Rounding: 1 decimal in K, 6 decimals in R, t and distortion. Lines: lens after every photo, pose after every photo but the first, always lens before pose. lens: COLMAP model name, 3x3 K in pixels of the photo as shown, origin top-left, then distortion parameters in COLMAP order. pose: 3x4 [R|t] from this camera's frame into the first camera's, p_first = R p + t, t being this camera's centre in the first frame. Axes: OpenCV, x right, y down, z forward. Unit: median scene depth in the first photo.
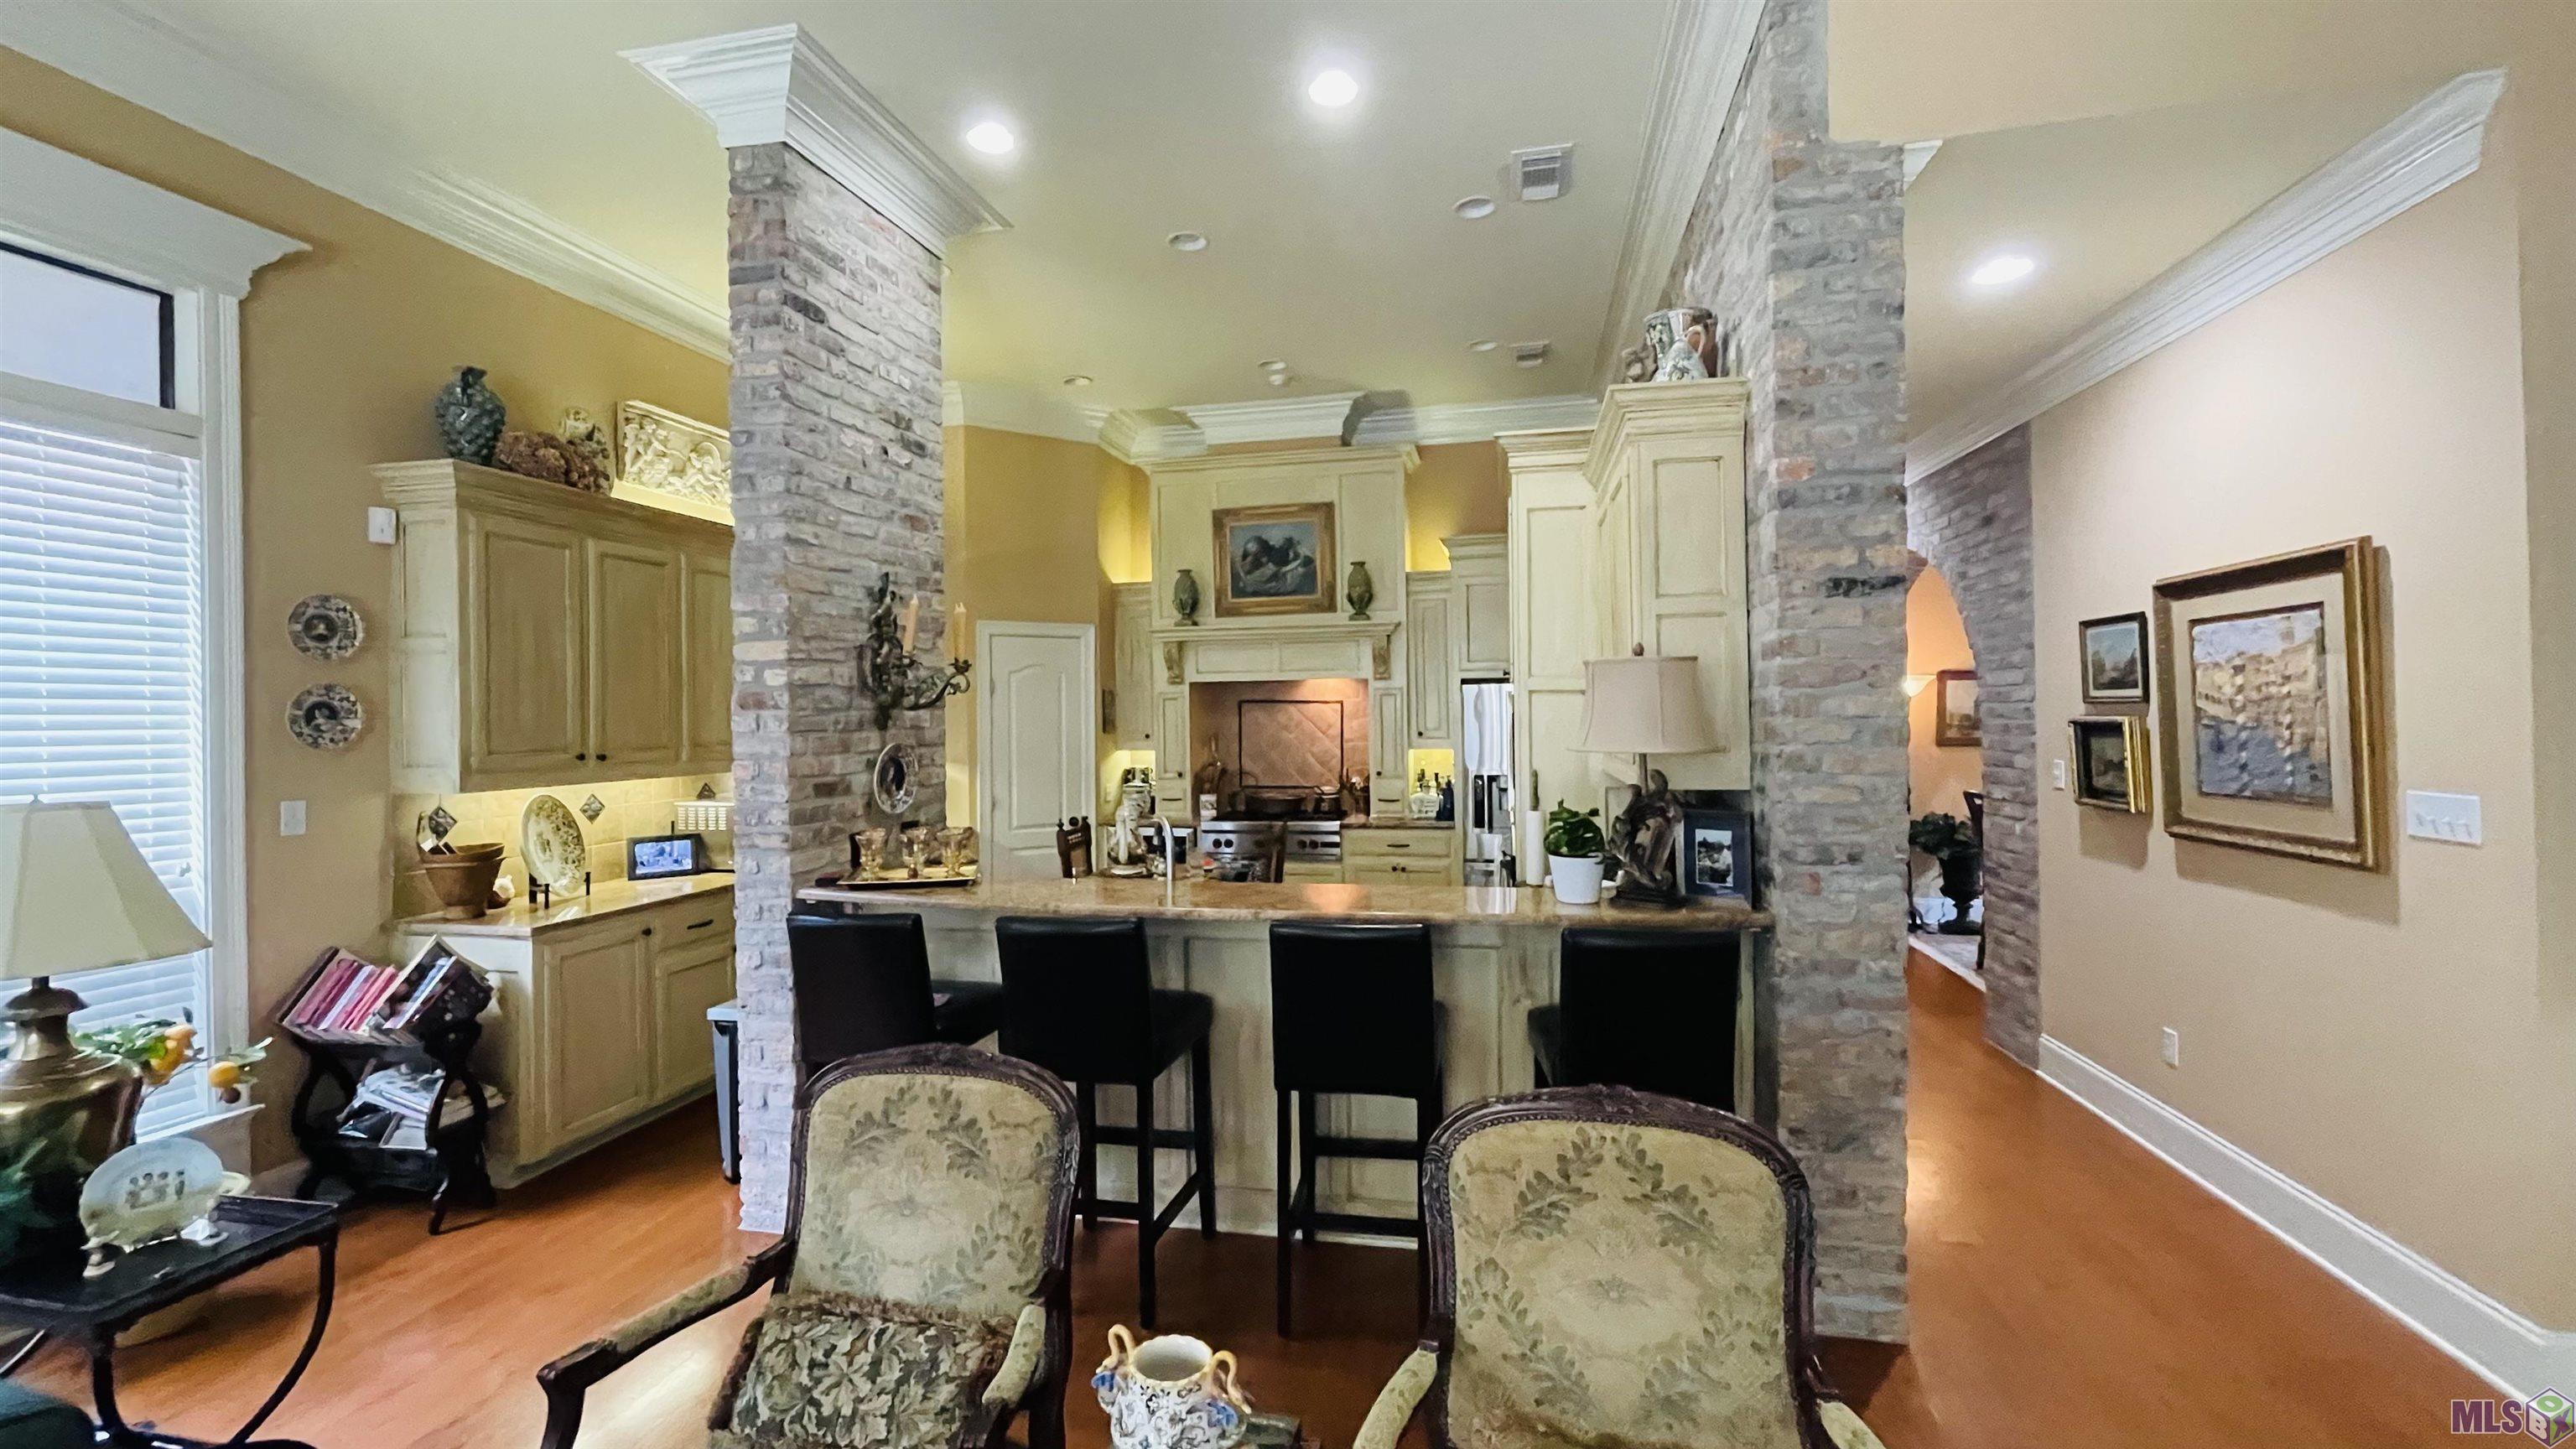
lens RADIAL K [[1049.0, 0, 1296.1], [0, 1049.0, 705.3], [0, 0, 1]] dist [-0.002109, -0.000101]
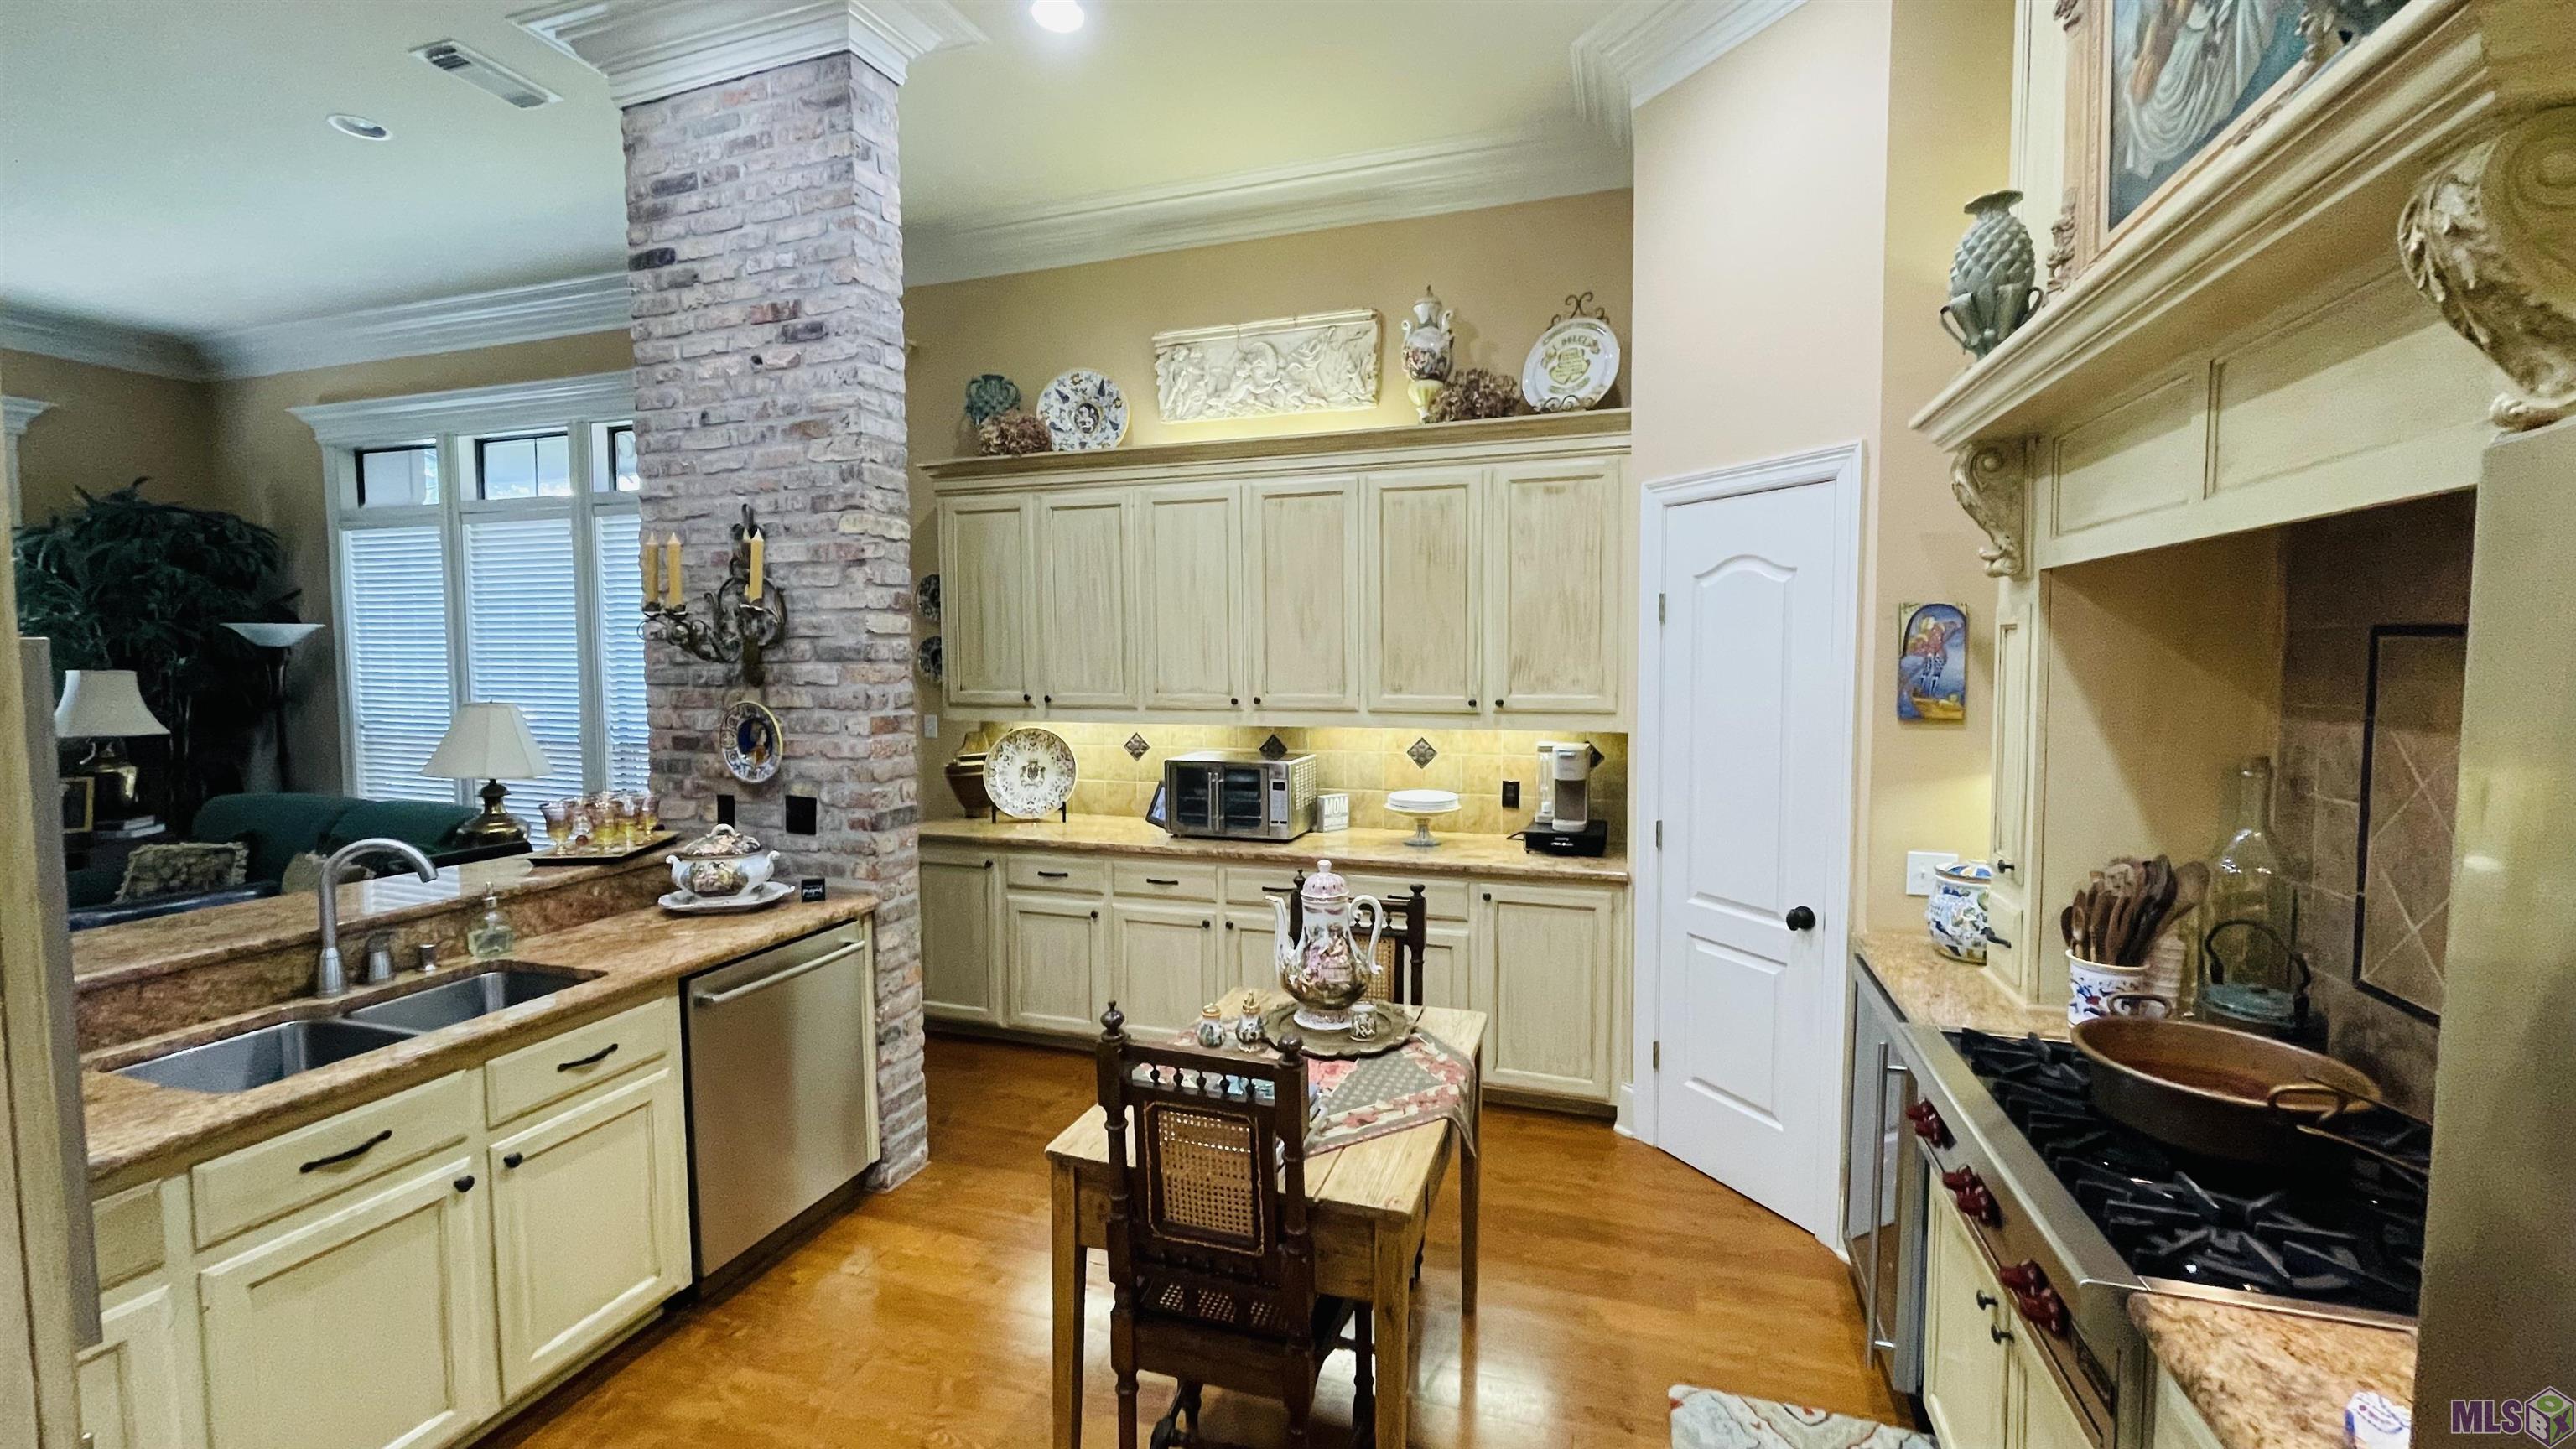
lens RADIAL K [[1049.0, 0, 1296.1], [0, 1049.0, 705.3], [0, 0, 1]] dist [-0.002109, -0.000101]
pose [[-0.118609, 0.063947, -0.990880, 0.429158], [0.016588, 0.997912, 0.062415, -0.007720], [0.992803, -0.009033, -0.119422, 1.565147]]
